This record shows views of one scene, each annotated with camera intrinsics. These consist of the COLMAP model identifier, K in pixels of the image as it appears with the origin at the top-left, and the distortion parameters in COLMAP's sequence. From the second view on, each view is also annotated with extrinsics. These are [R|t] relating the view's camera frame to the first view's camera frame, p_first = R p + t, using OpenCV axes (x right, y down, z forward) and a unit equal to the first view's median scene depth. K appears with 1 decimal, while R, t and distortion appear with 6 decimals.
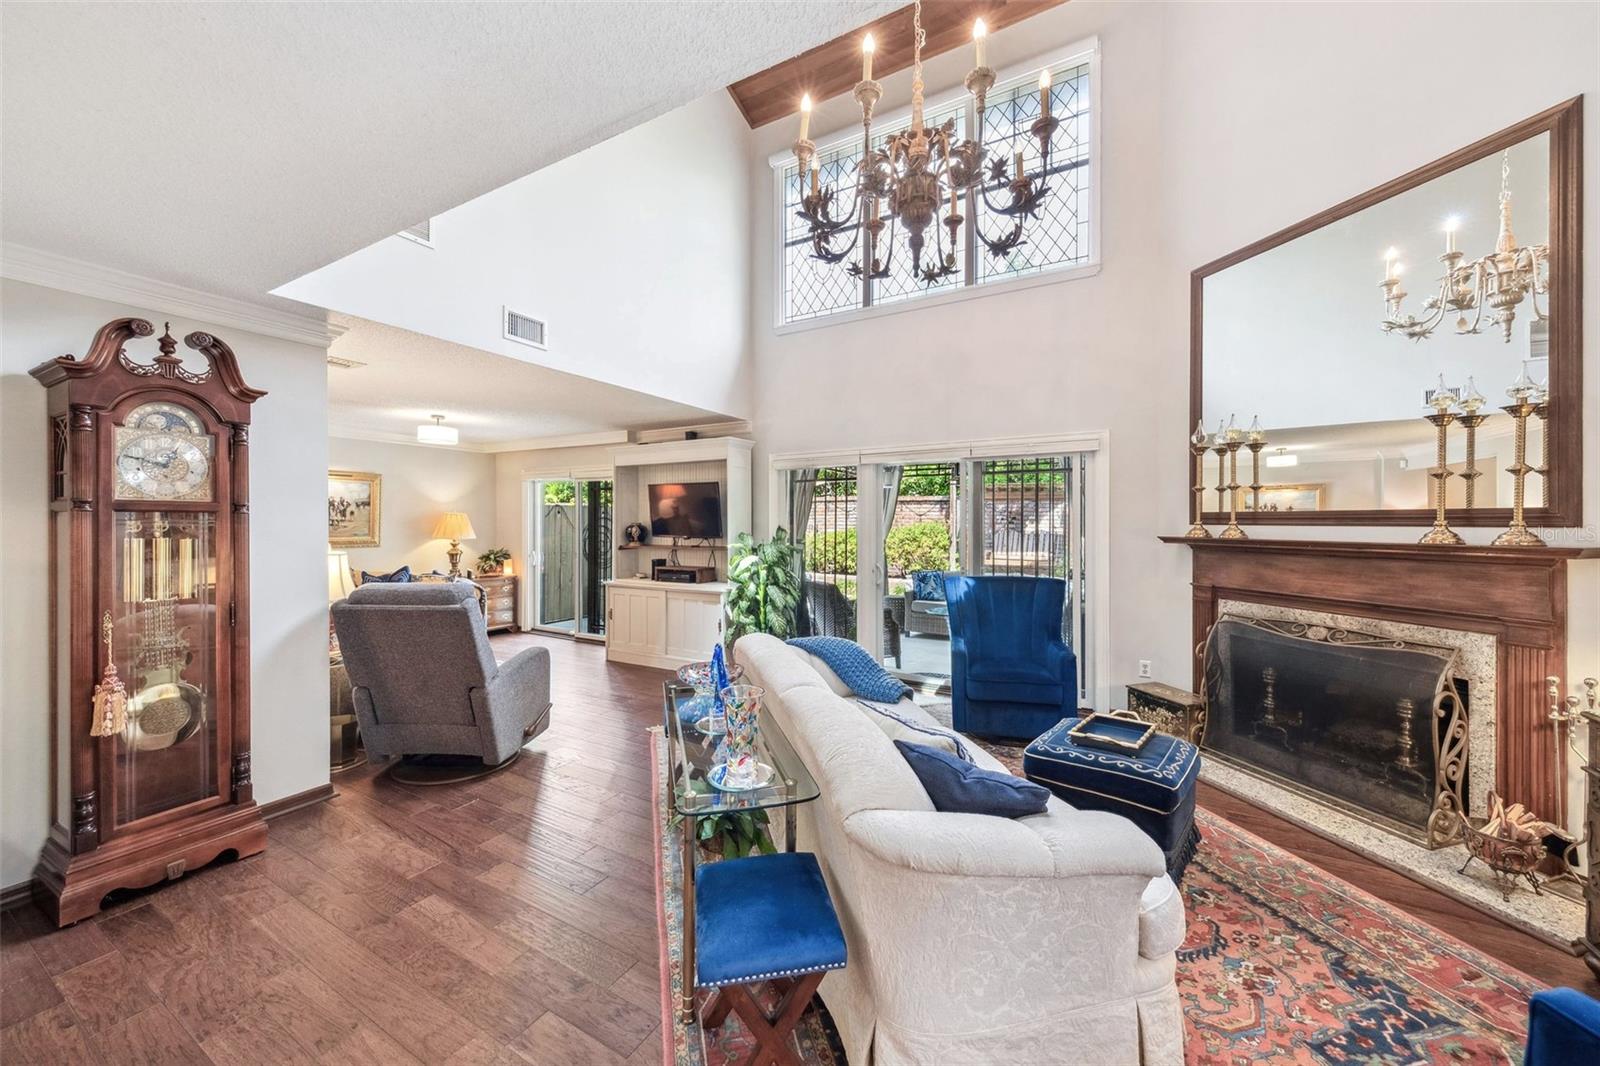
lens RADIAL K [[564.6, 0, 816.3], [0, 564.6, 526.2], [0, 0, 1]] dist [0.002128, -0.001038]
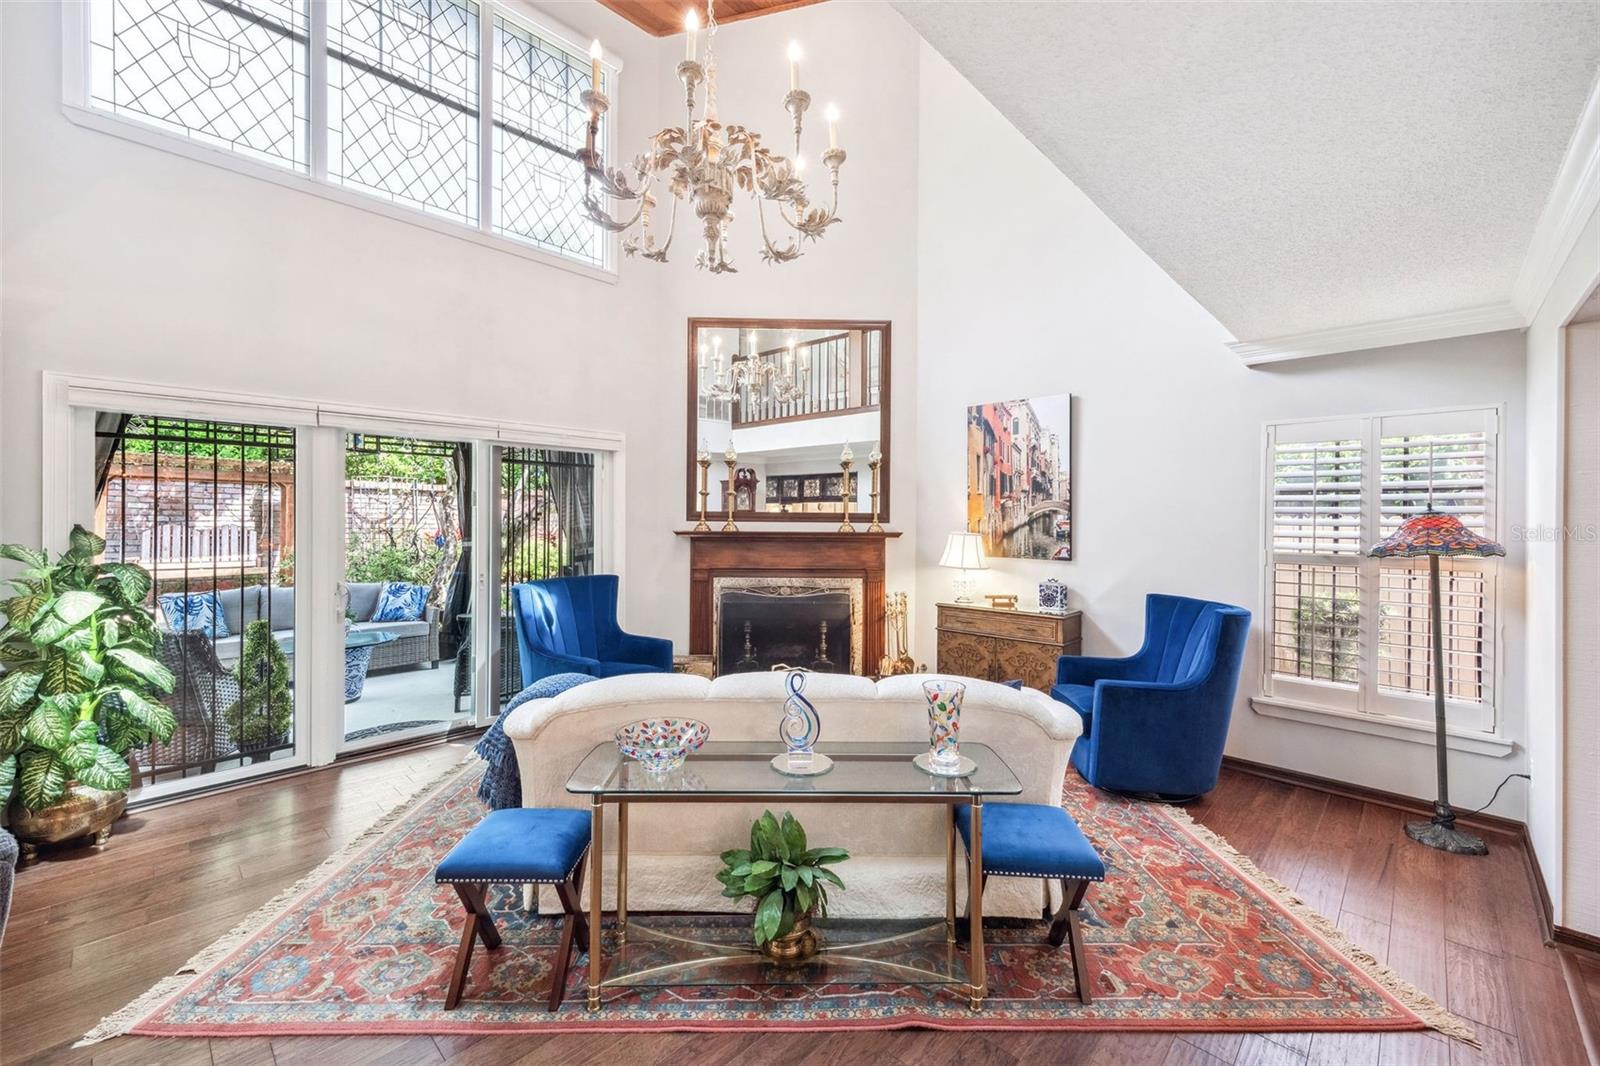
lens RADIAL K [[649.5, 0, 798.0], [0, 649.5, 516.2], [0, 0, 1]] dist [0.020947, 0.000007]
pose [[0.278815, 0.002648, 0.960341, -0.651815], [-0.002228, 0.999995, -0.002111, -0.010142], [-0.960342, -0.001551, 0.278820, 0.374442]]
